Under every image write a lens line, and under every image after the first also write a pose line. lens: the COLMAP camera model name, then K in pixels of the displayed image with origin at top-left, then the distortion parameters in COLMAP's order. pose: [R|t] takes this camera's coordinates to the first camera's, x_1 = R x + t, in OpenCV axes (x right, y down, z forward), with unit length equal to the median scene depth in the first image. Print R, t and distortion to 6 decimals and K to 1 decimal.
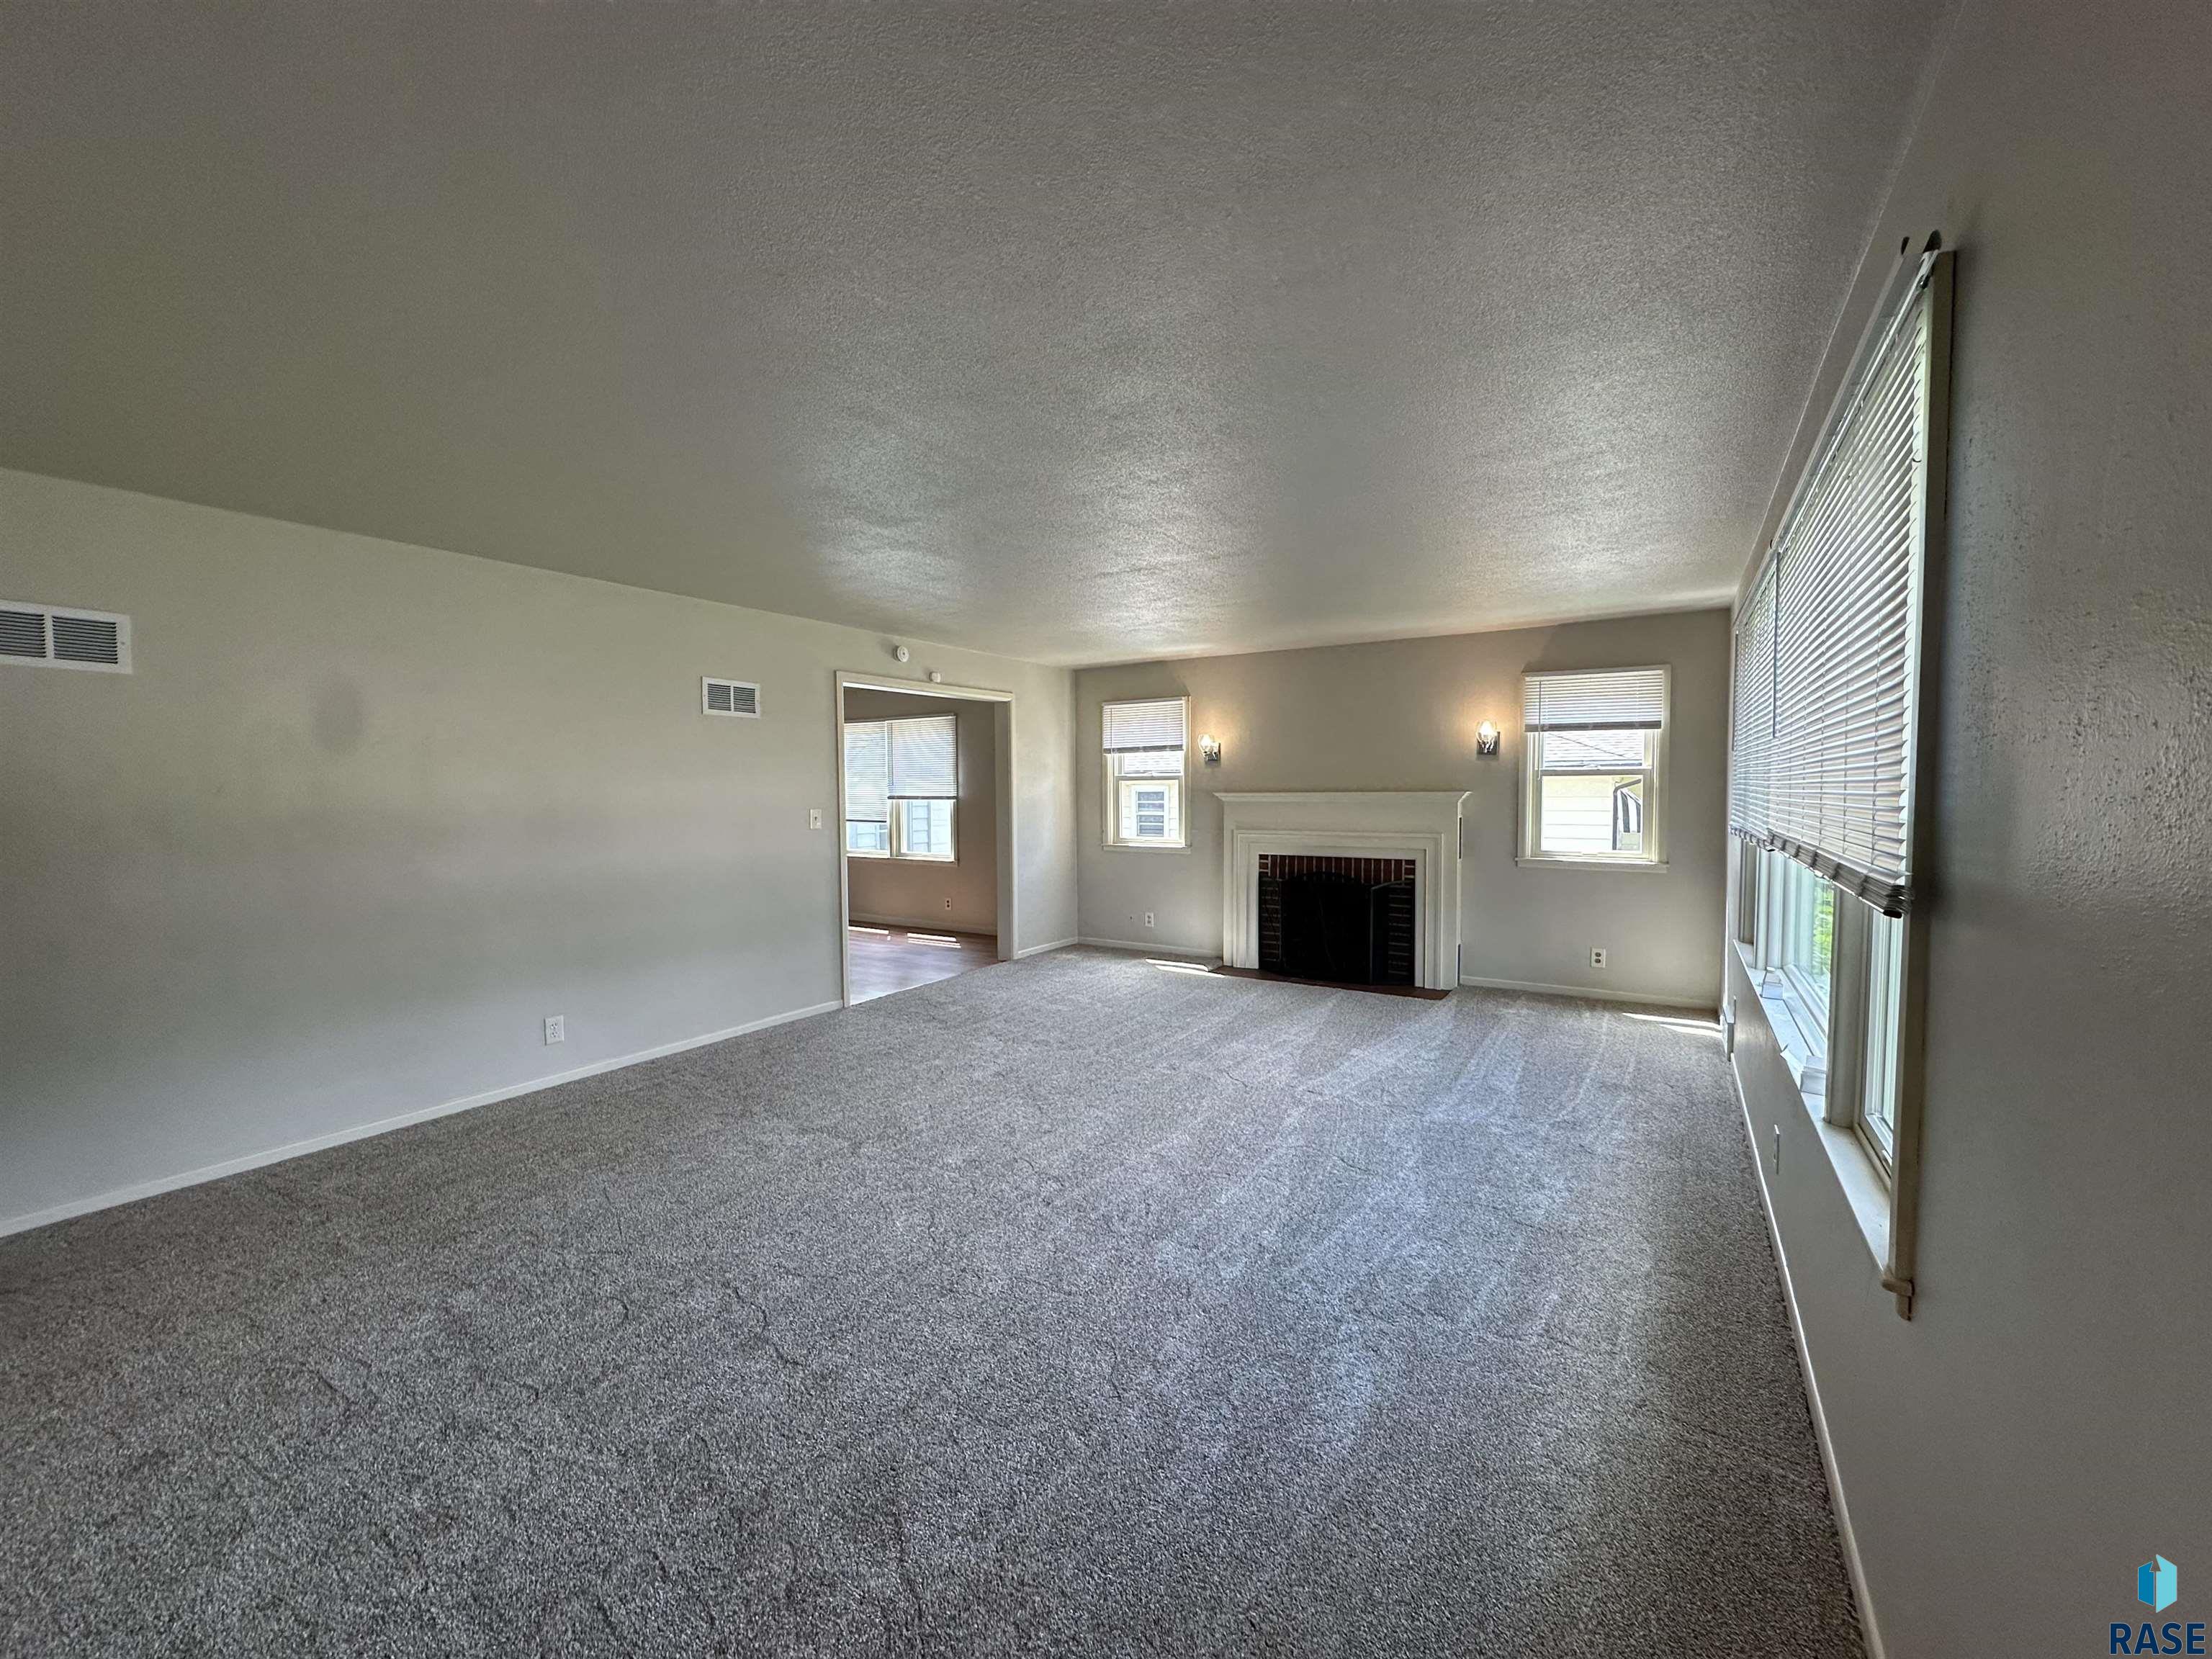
lens RADIAL K [[879.4, 0, 1107.9], [0, 879.4, 836.8], [0, 0, 1]] dist [-0.003239, 0.000189]
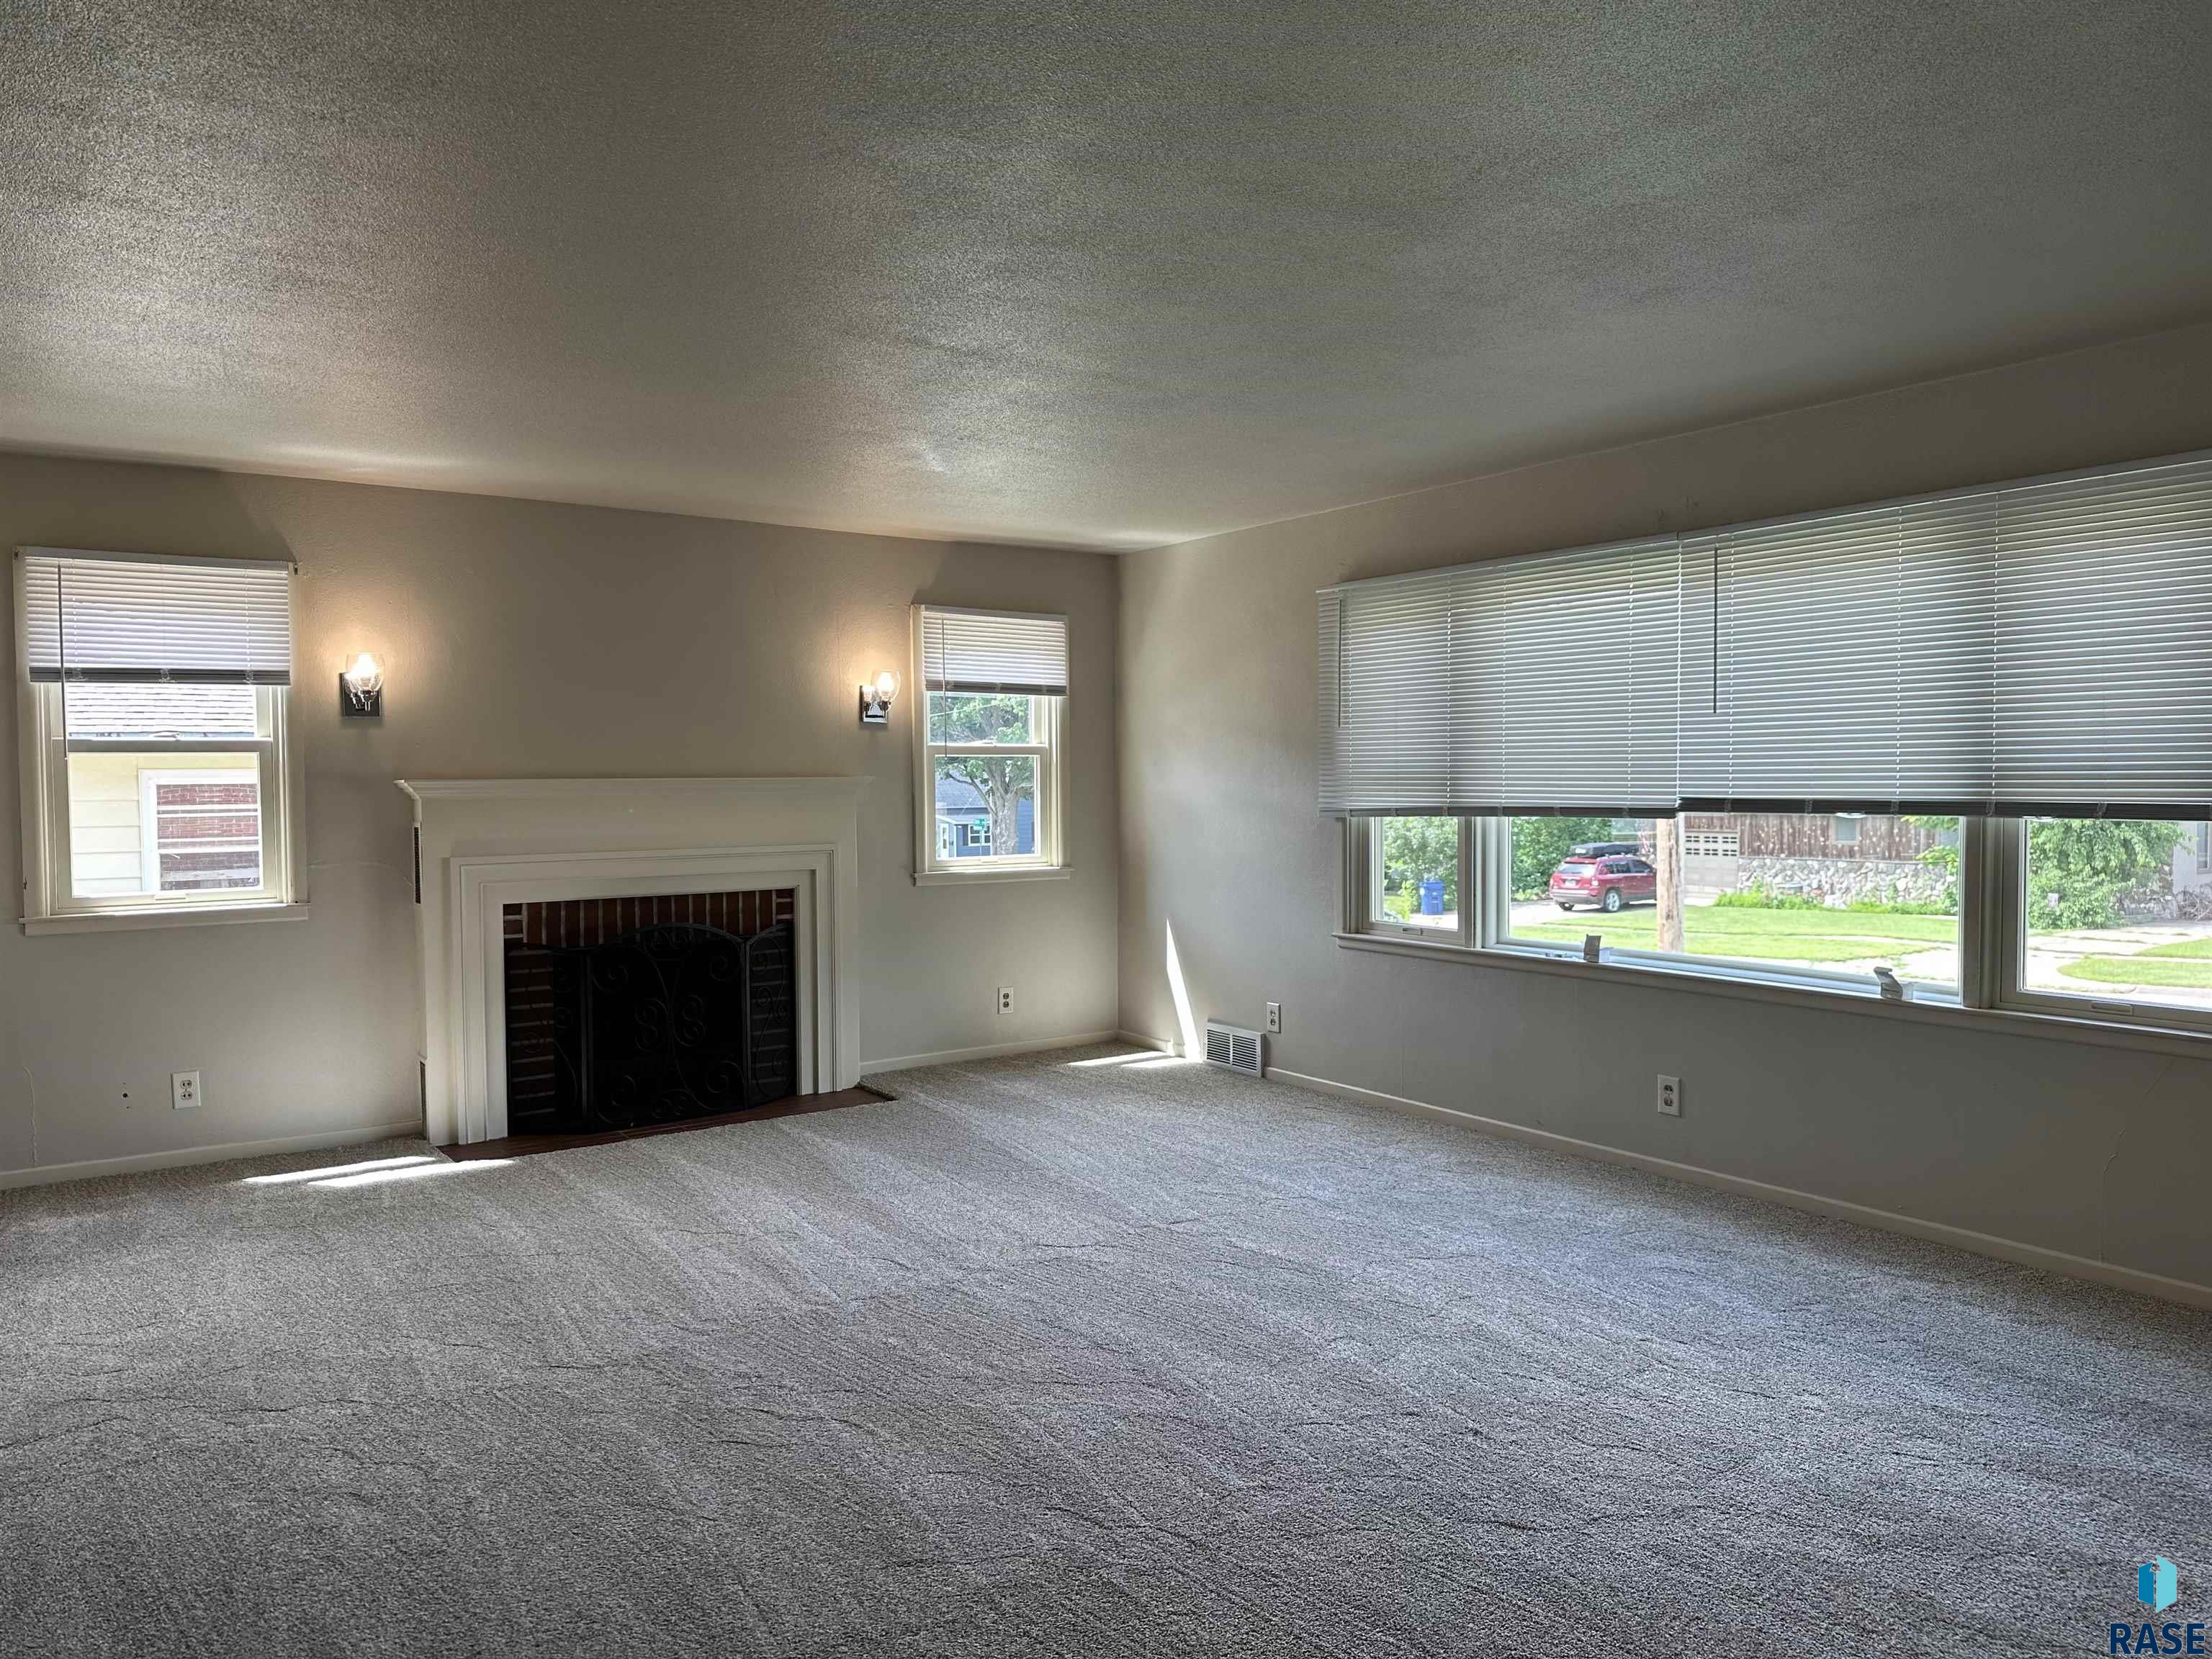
lens RADIAL K [[1522.9, 0, 1121.2], [0, 1522.9, 847.4], [0, 0, 1]] dist [0.000009, -0.004191]
pose [[0.379610, -0.040778, 0.924247, -0.487272], [0.057171, 0.998153, 0.020557, -0.009760], [-0.923378, 0.045036, 0.381240, 0.348799]]
